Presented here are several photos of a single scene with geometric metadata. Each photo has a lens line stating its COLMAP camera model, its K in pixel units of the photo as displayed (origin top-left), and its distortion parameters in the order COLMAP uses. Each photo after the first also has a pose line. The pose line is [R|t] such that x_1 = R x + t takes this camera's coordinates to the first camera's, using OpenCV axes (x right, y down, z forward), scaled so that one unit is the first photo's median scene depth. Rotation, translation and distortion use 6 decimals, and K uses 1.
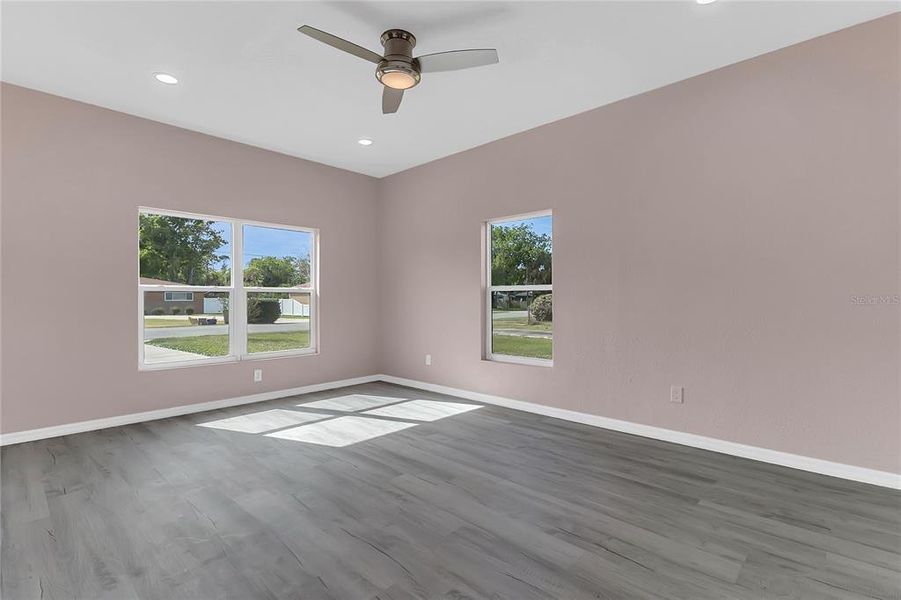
lens RADIAL K [[398.1, 0, 415.6], [0, 398.1, 298.5], [0, 0, 1]] dist [0.000066, -0.000296]
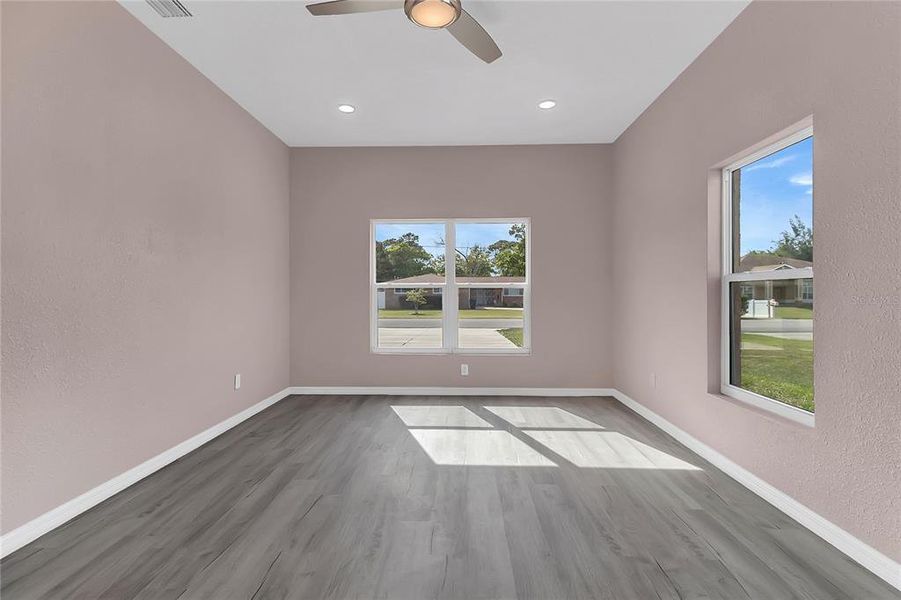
lens RADIAL K [[389.7, 0, 450.5], [0, 389.7, 300.0], [0, 0, 1]] dist [-0.002934, -0.000420]
pose [[0.713689, 0.006956, -0.700428, 0.389013], [0.003857, 0.999897, 0.013860, -0.001317], [0.700452, -0.012593, 0.713588, 0.363459]]
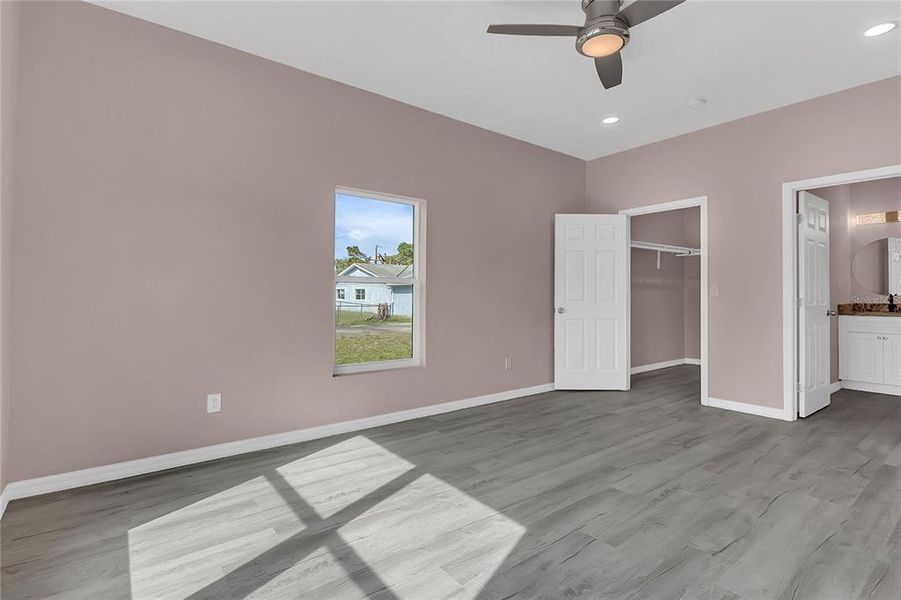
lens RADIAL K [[453.7, 0, 414.6], [0, 453.7, 299.7], [0, 0, 1]] dist [0.001978, 0.000539]
pose [[0.133383, -0.002596, 0.991061, -0.809322], [-0.009636, 0.999946, 0.003916, 0.012745], [-0.991018, -0.010072, 0.133351, 0.959930]]
